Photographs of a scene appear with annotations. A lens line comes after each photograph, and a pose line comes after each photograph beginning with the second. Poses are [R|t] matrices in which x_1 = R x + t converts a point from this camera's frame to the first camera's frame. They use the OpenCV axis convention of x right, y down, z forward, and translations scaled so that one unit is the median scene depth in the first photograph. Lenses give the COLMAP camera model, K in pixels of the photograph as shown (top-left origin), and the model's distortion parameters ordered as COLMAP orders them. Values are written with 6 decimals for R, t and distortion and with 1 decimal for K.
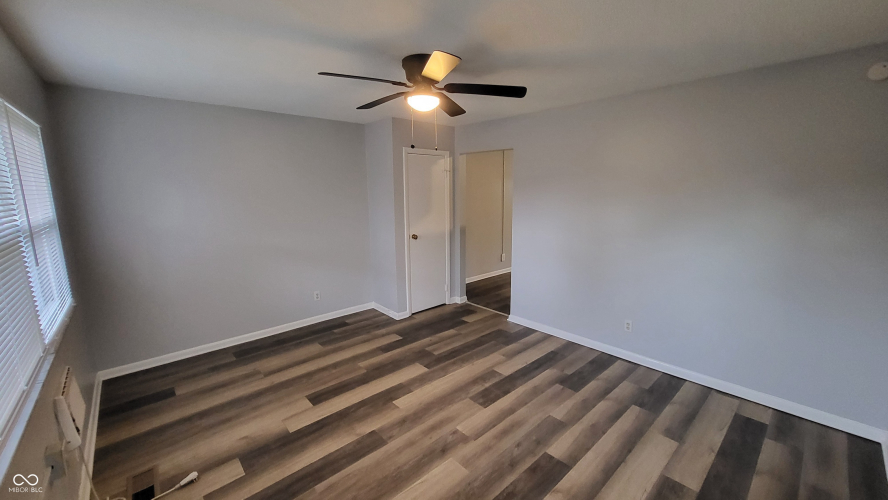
lens RADIAL K [[351.5, 0, 446.1], [0, 351.5, 246.6], [0, 0, 1]] dist [-0.002622, -0.000449]
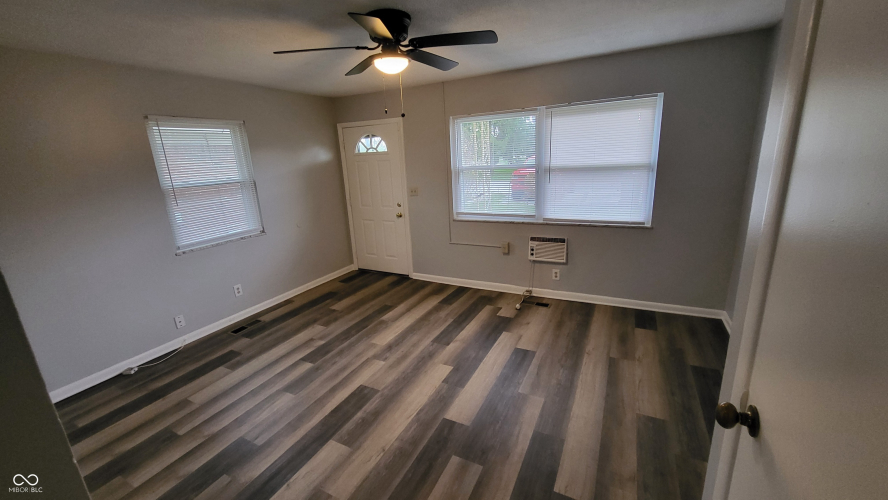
lens RADIAL K [[351.5, 0, 446.1], [0, 351.5, 246.6], [0, 0, 1]] dist [-0.002622, -0.000449]
pose [[-0.934480, 0.140428, -0.327150, 0.156473], [-0.000671, 0.918223, 0.396062, -0.291769], [0.356015, 0.370332, -0.857967, 1.792155]]
